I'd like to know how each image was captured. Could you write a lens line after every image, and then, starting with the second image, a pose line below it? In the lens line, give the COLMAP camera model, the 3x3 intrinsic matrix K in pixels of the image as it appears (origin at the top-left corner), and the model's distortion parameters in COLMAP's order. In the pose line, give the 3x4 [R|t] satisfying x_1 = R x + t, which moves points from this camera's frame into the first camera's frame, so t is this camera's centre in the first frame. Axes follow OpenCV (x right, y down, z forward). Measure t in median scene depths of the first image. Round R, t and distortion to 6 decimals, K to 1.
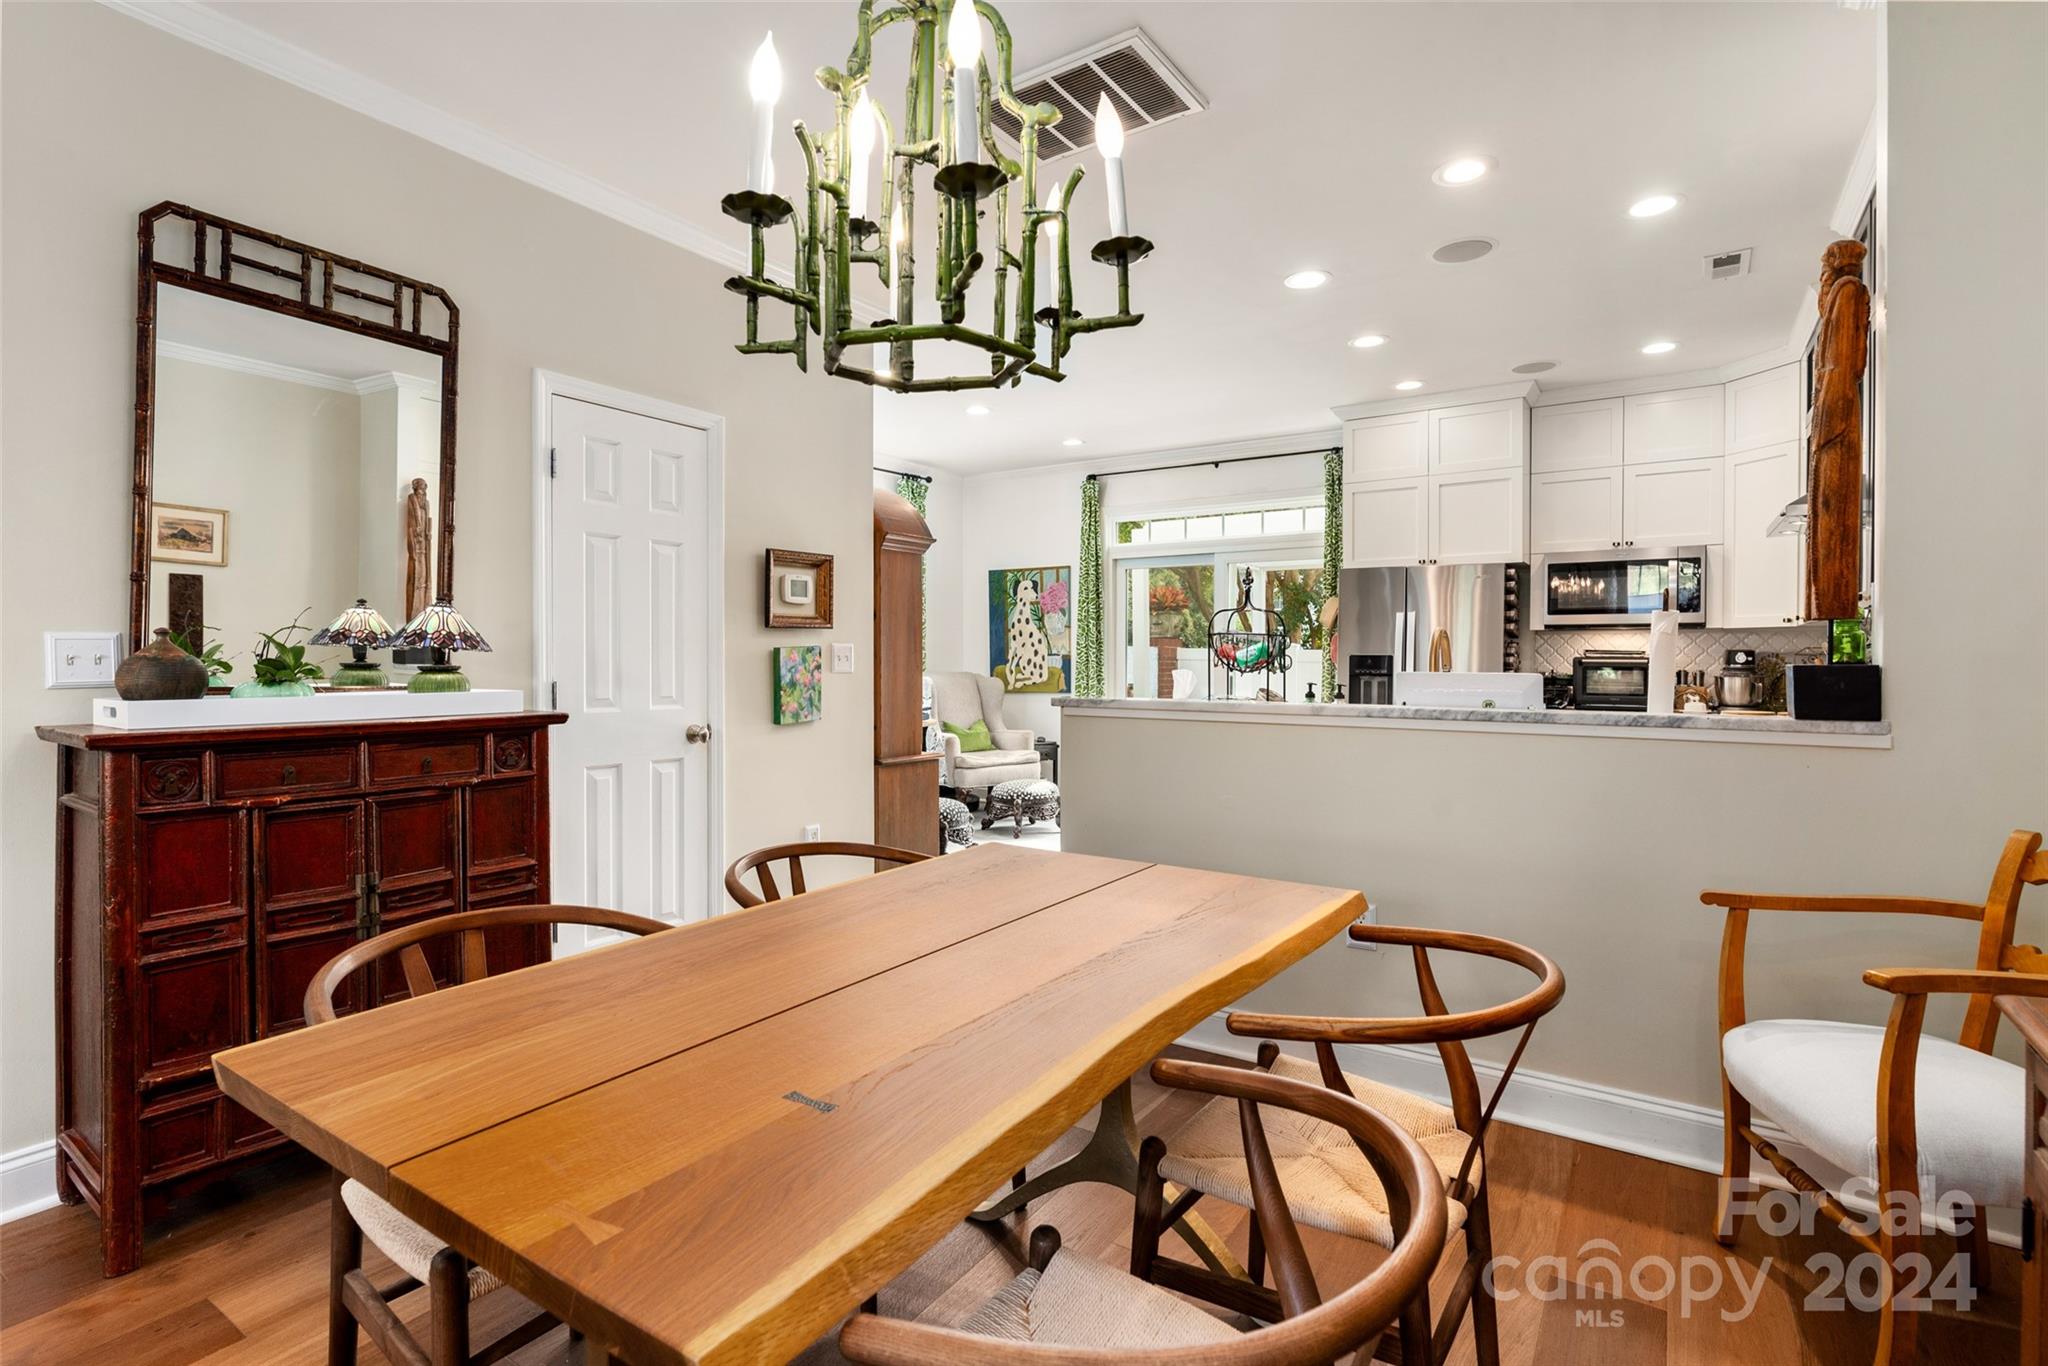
lens RADIAL K [[997.3, 0, 1011.8], [0, 997.3, 671.8], [0, 0, 1]] dist [0.004889, -0.000778]
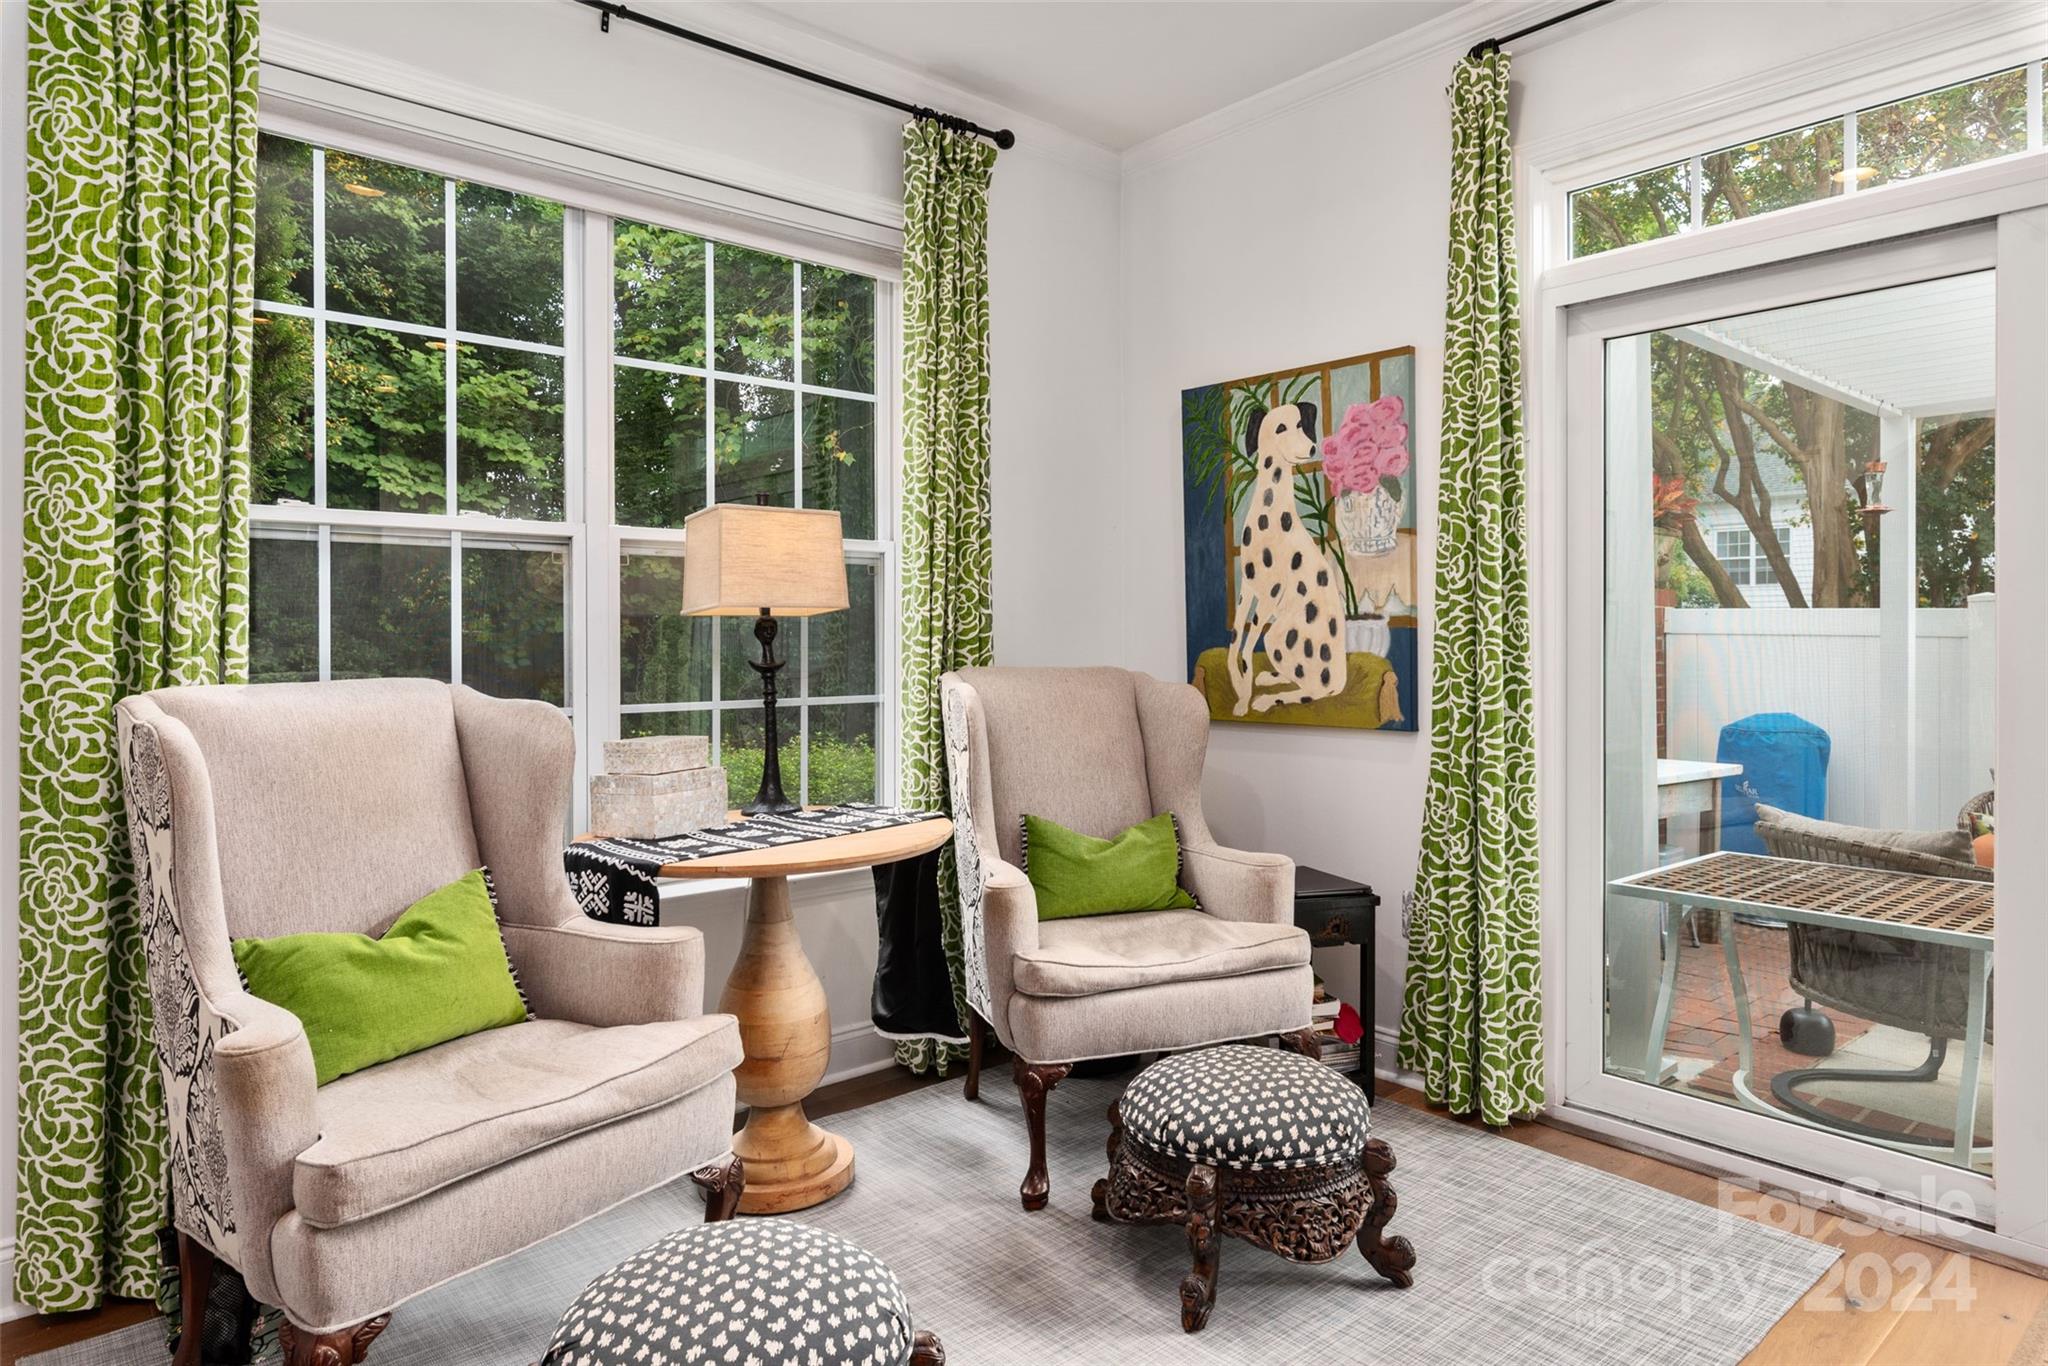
lens RADIAL K [[1221.2, 0, 1009.0], [0, 1221.2, 643.0], [0, 0, 1]] dist [0.001057, 0.002871]
pose [[0.963943, -0.004923, -0.266065, 0.035842], [0.002706, 0.999958, -0.008702, -0.004982], [0.266097, 0.007668, 0.963916, 0.567276]]
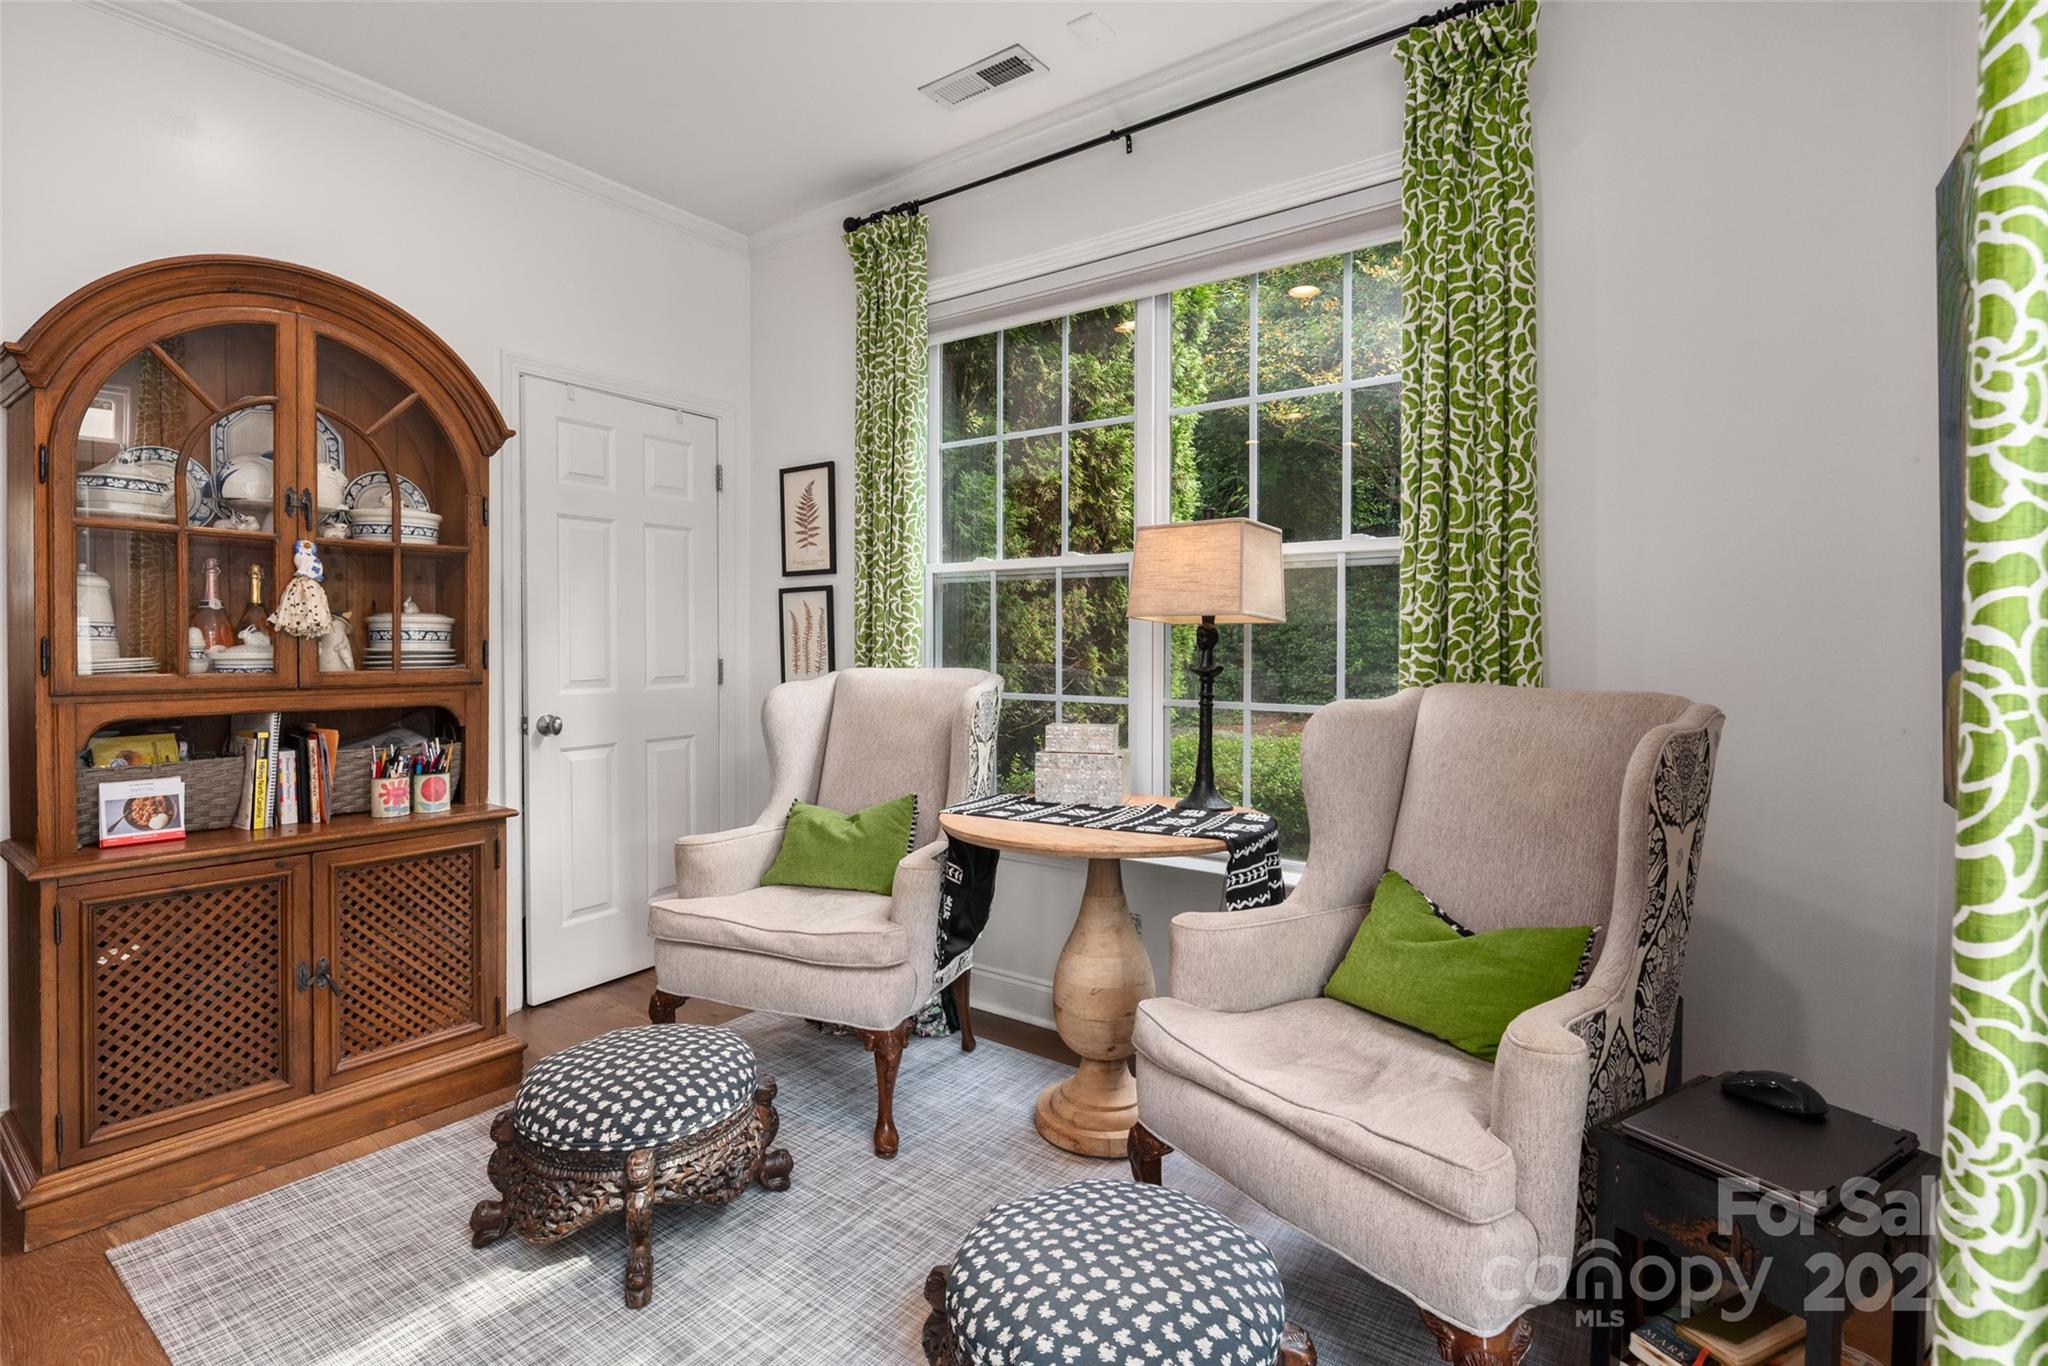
lens RADIAL K [[997.3, 0, 1021.8], [0, 997.3, 647.4], [0, 0, 1]] dist [0.004889, -0.000778]
pose [[-0.057740, 0.008331, -0.998297, 0.190566], [-0.011994, 0.999887, 0.009038, -0.011090], [0.998260, 0.012496, -0.057633, 0.860340]]
